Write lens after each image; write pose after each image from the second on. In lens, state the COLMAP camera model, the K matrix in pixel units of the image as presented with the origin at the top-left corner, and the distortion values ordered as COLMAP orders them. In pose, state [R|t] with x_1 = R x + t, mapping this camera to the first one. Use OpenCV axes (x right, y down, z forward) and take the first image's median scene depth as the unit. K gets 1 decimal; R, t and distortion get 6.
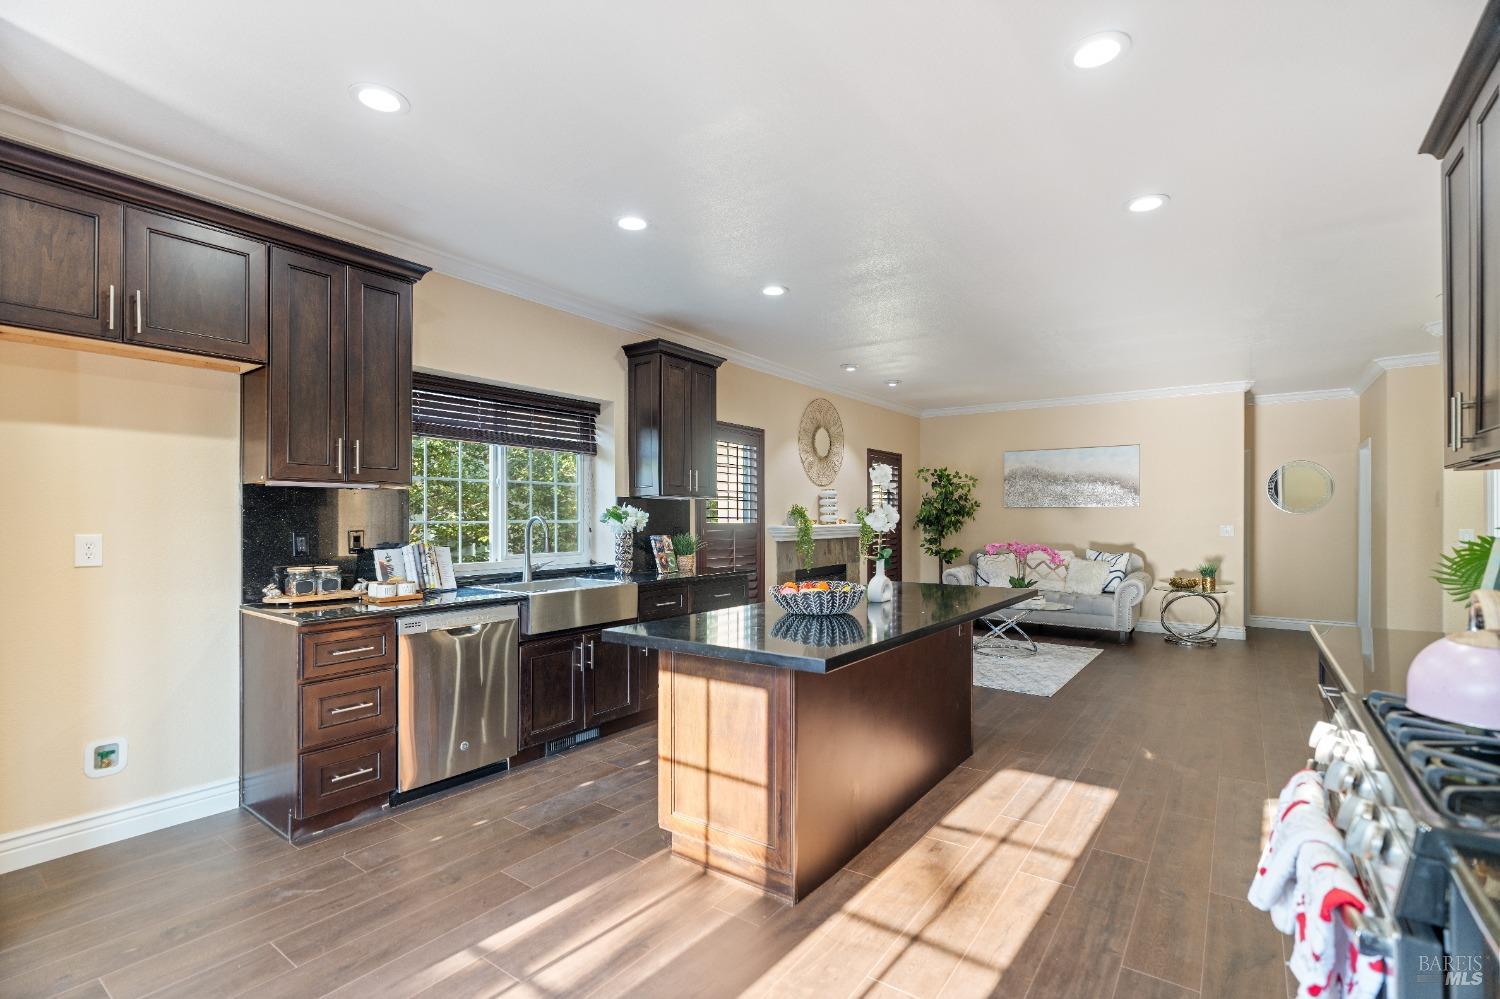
lens RADIAL K [[680.0, 0, 744.9], [0, 680.0, 524.4], [0, 0, 1]] dist [-0.003872, 0.002198]
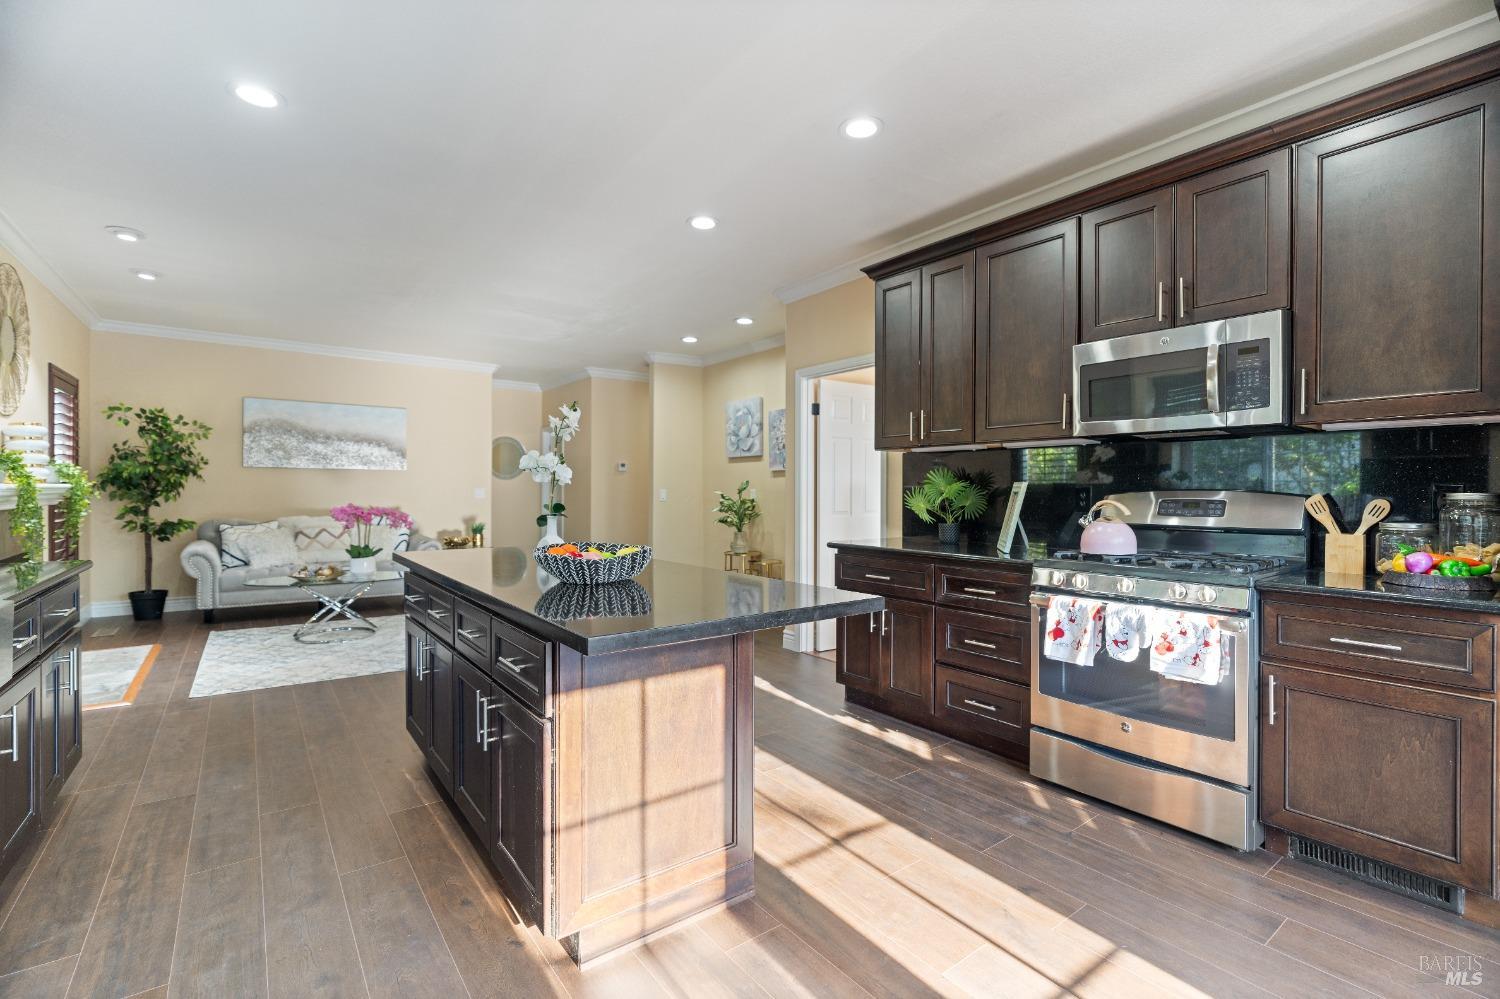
lens RADIAL K [[680.0, 0, 751.3], [0, 680.0, 489.1], [0, 0, 1]] dist [-0.003872, 0.002198]
pose [[0.296688, 0.001717, 0.954973, -0.228433], [0.004448, 0.999985, -0.003180, 0.007852], [-0.954964, 0.005191, 0.296676, 0.211876]]
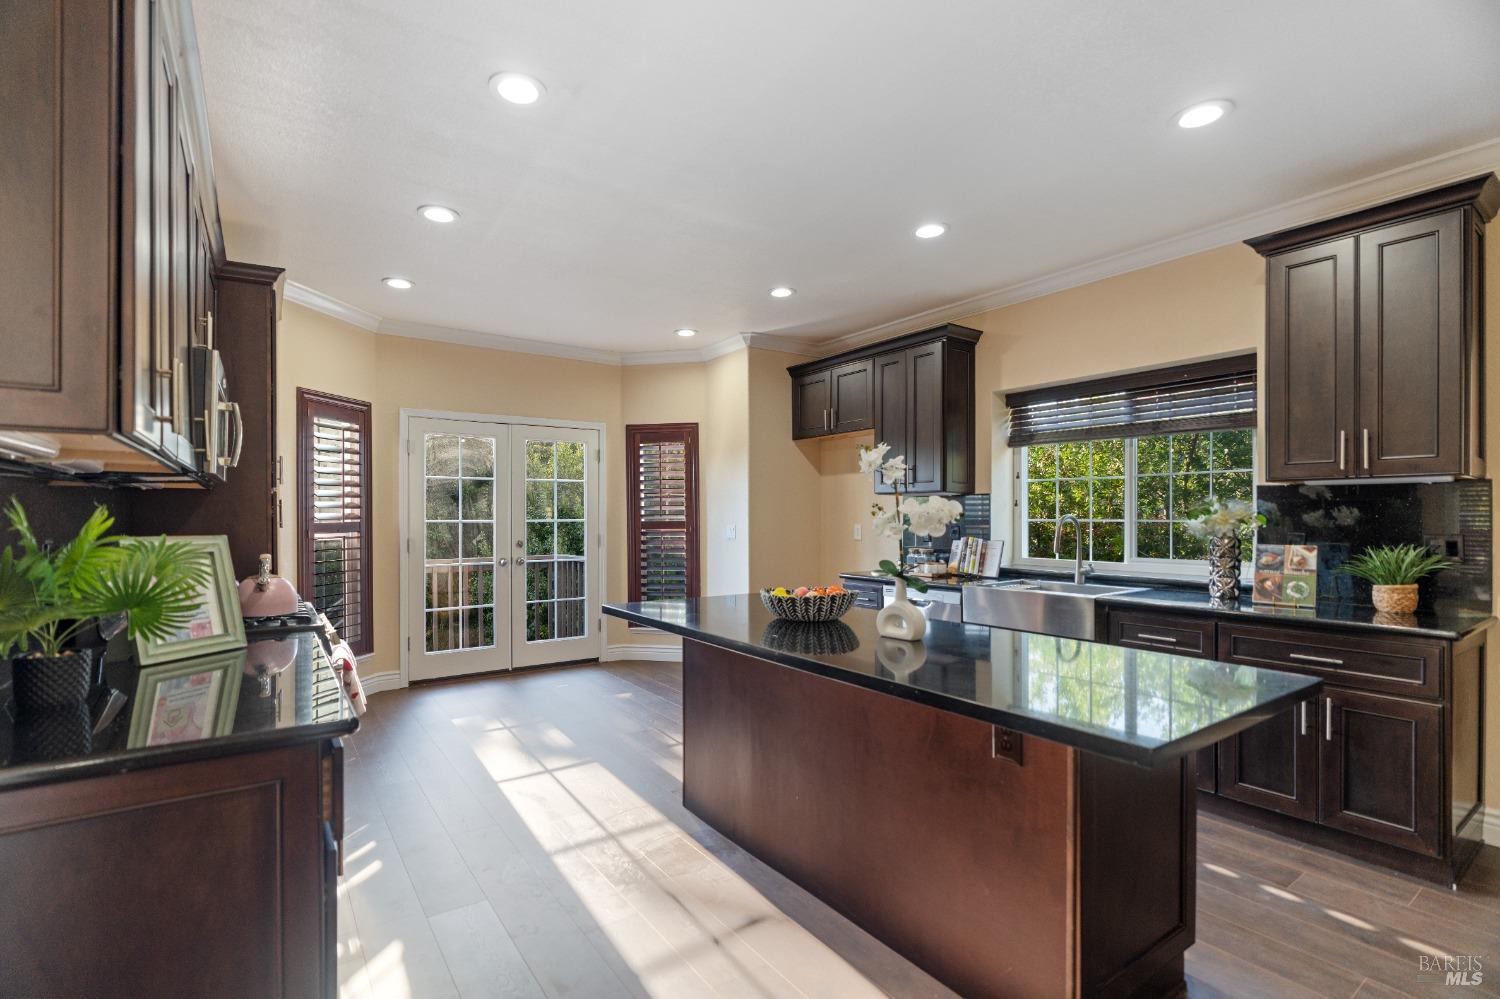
lens RADIAL K [[680.0, 0, 732.5], [0, 680.0, 516.5], [0, 0, 1]] dist [-0.003872, 0.002198]
pose [[-0.332718, 0.011731, -0.942953, 0.390644], [0.000910, 0.999926, 0.012118, -0.011817], [0.943026, 0.003174, -0.332704, 0.455217]]
